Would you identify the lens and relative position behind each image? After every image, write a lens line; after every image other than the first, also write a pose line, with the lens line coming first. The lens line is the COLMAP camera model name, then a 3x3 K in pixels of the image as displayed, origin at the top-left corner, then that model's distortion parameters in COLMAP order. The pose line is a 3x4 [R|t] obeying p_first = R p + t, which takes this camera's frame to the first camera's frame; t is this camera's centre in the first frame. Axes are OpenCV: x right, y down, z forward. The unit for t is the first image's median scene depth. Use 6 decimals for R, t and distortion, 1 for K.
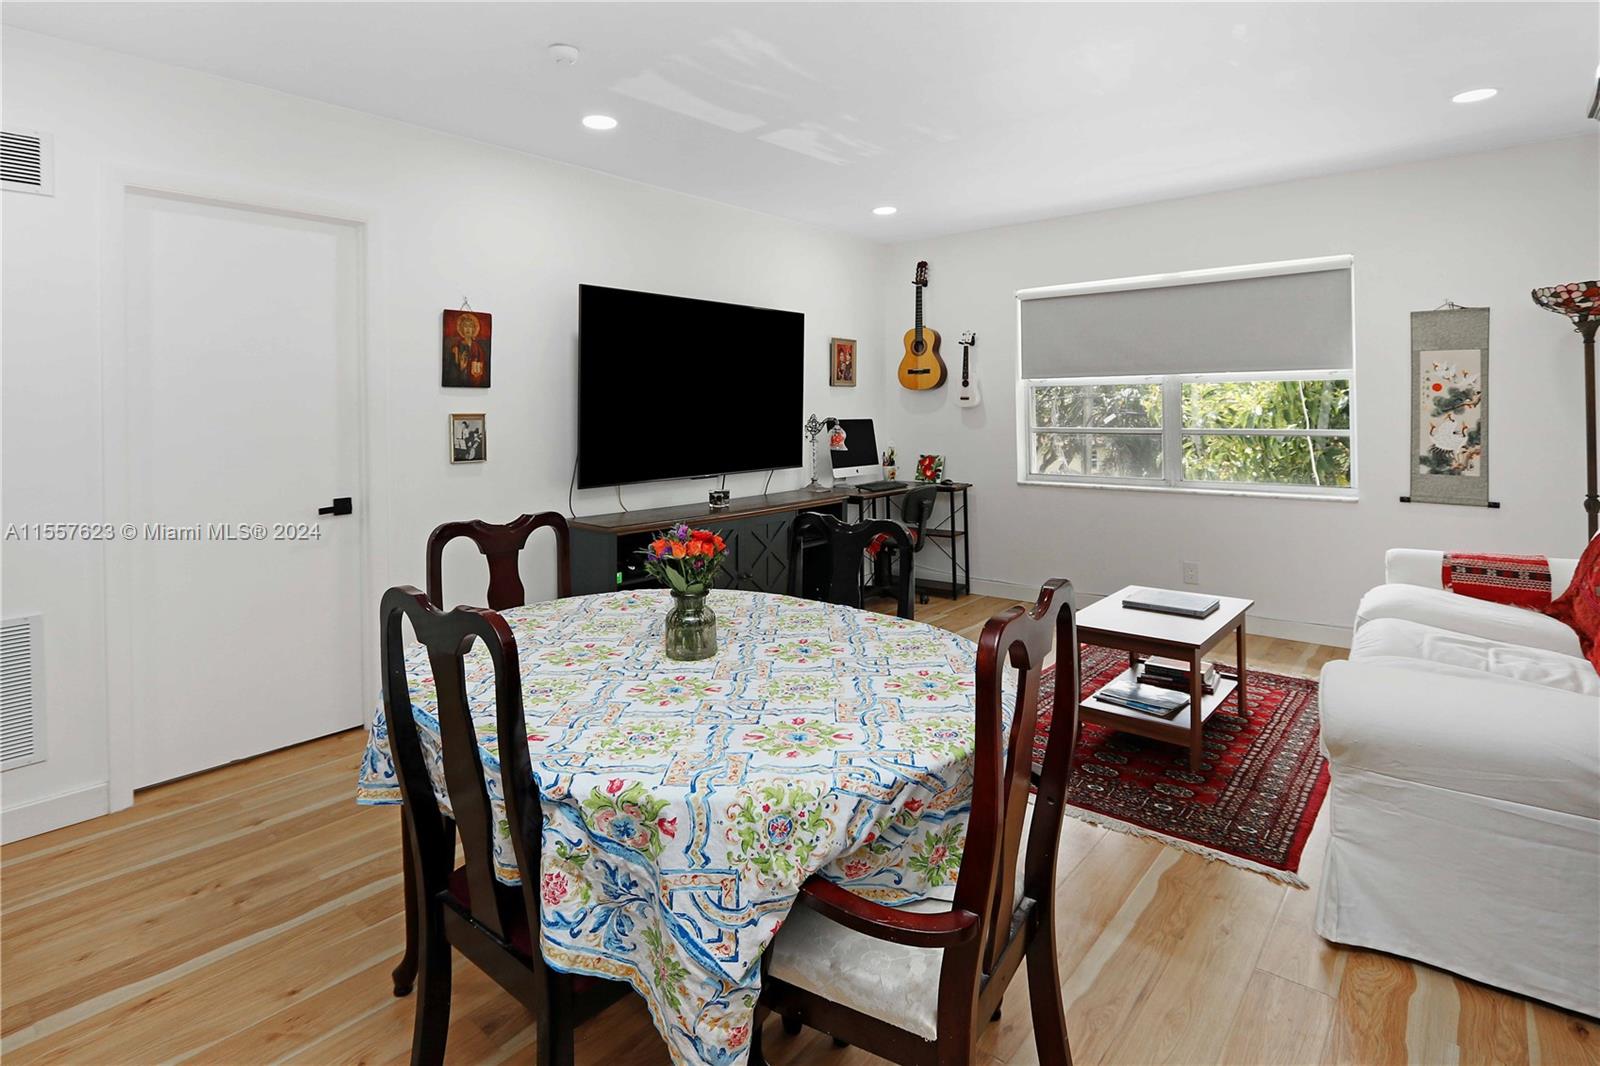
lens RADIAL K [[813.7, 0, 807.1], [0, 813.7, 399.0], [0, 0, 1]] dist [-0.002791, 0.000160]
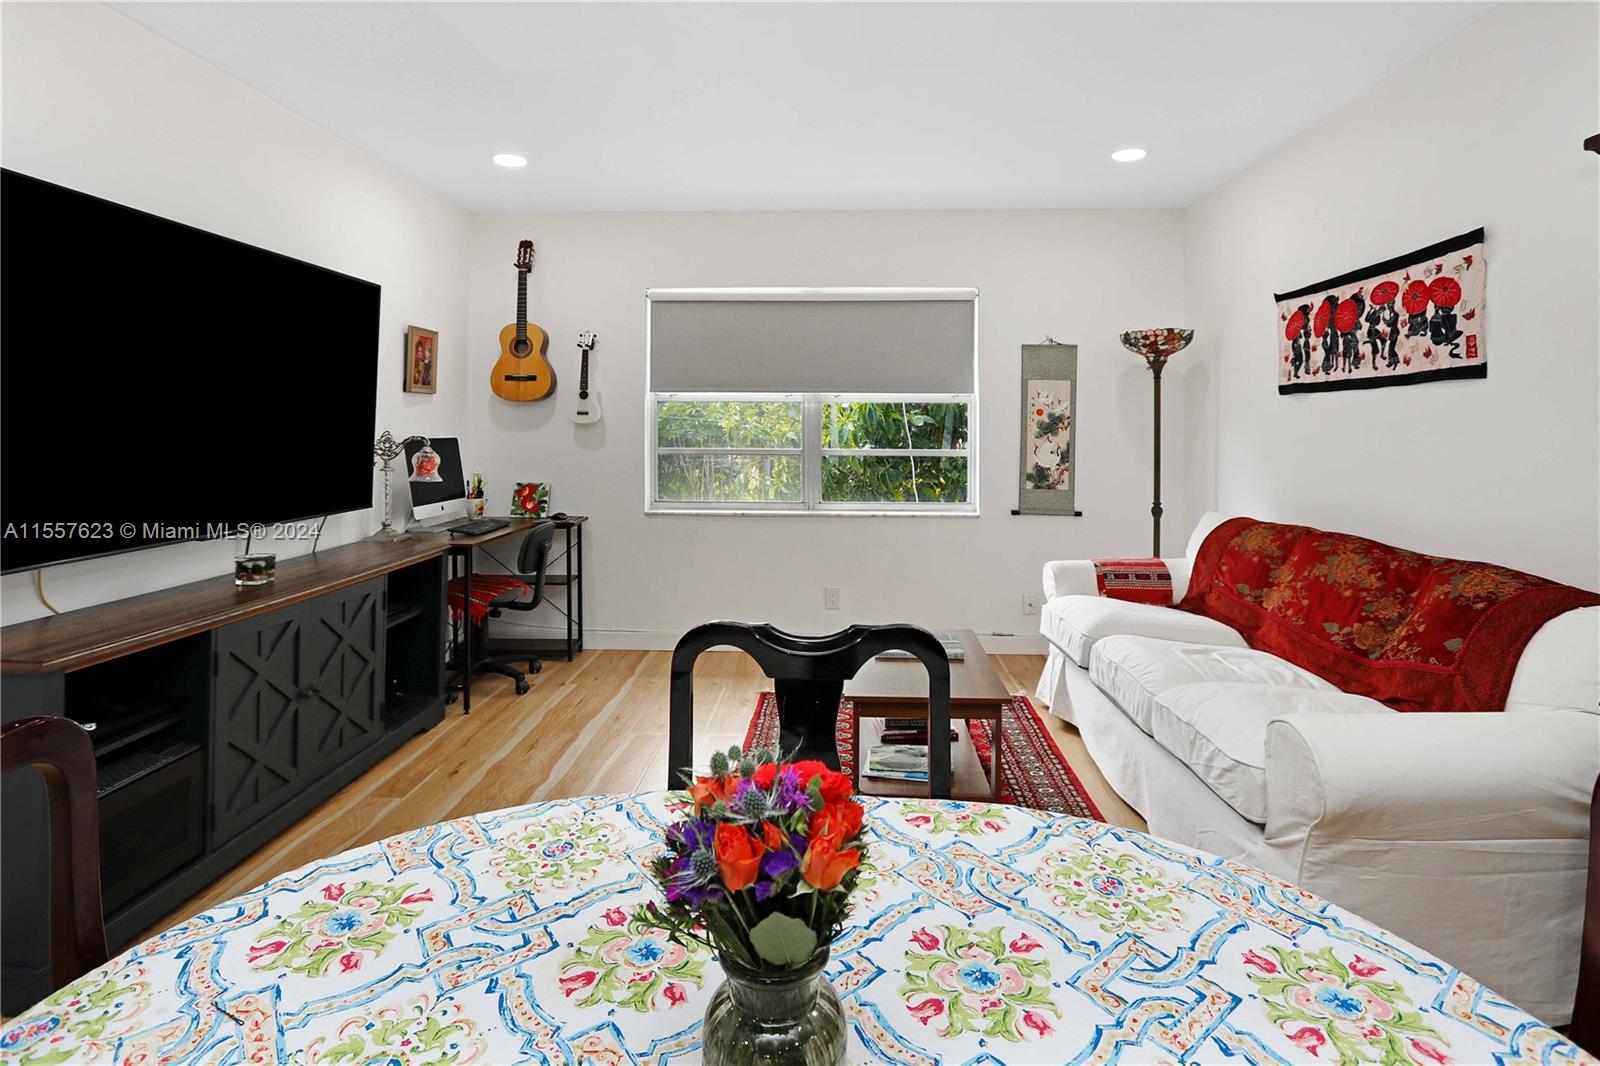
lens RADIAL K [[796.0, 0, 807.1], [0, 796.0, 410.9], [0, 0, 1]] dist [0.000156, 0.000220]
pose [[0.797486, 0.023305, 0.602887, -0.122170], [-0.019432, 0.999727, -0.012941, 0.003423], [-0.603025, -0.001394, 0.797721, 0.243037]]
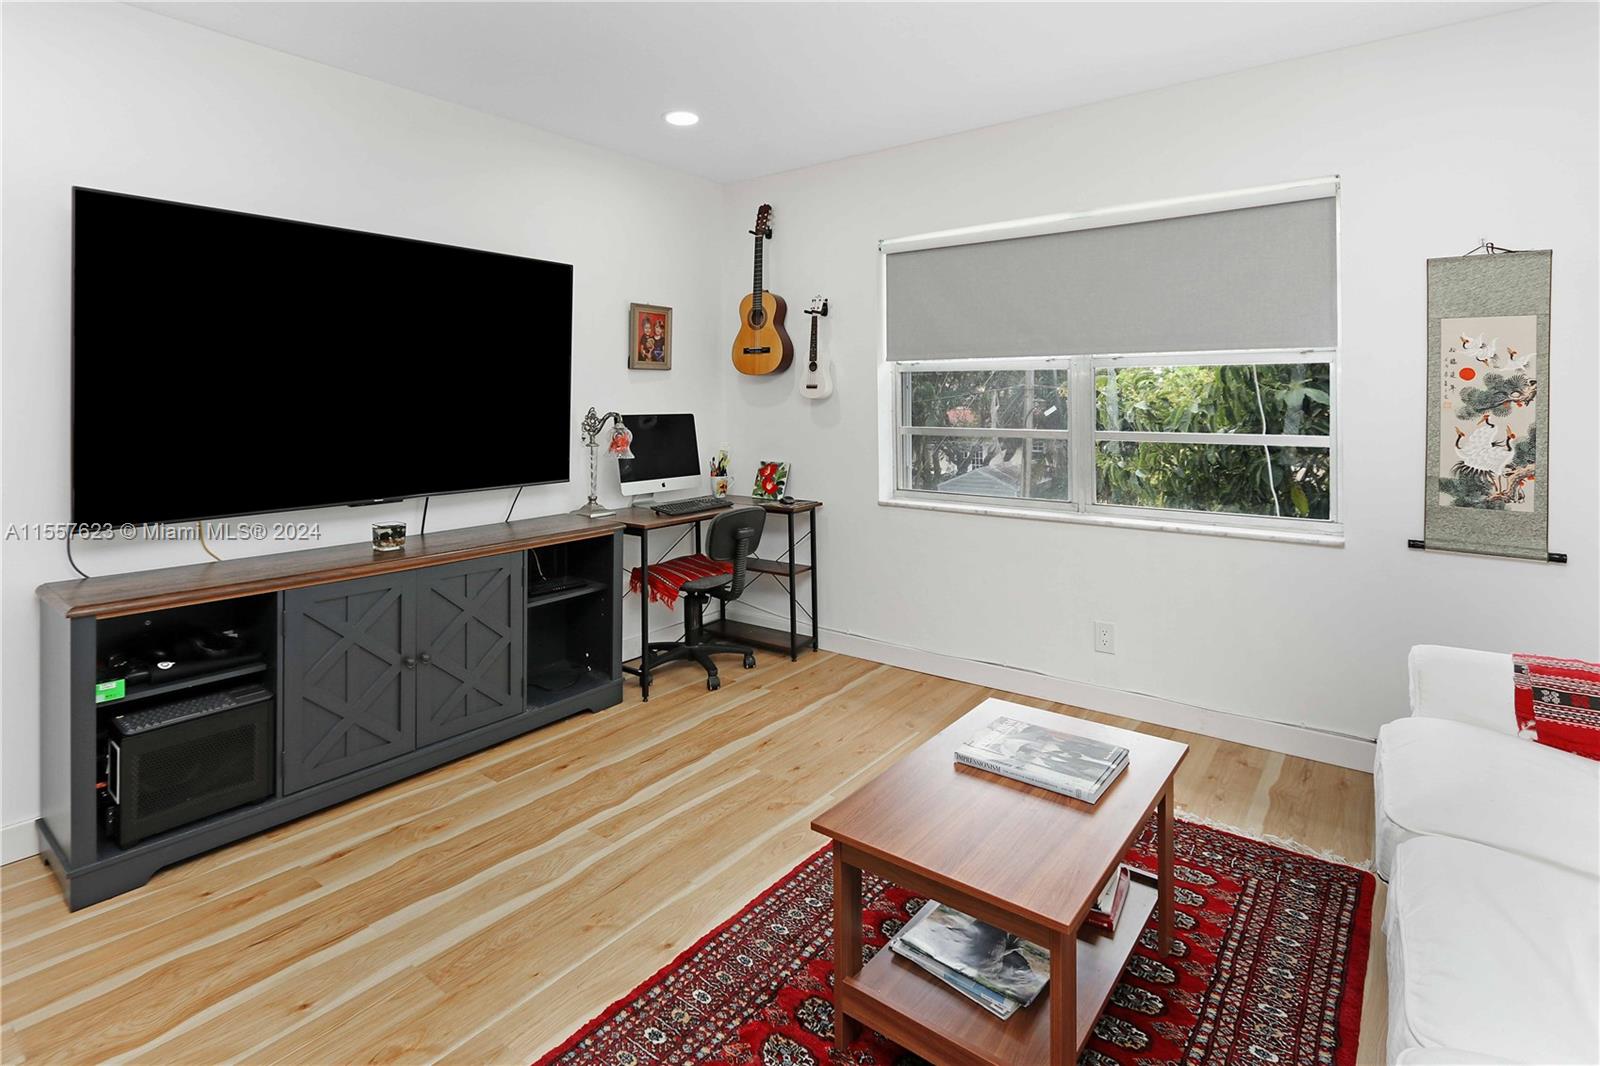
lens RADIAL K [[791.8, 0, 801.9], [0, 791.8, 388.6], [0, 0, 1]] dist [-0.008577, 0.000166]
pose [[0.999147, 0.007728, 0.040567, 0.170758], [-0.007706, 0.999970, -0.000702, 0.001536], [-0.040572, 0.000388, 0.999177, 0.307978]]
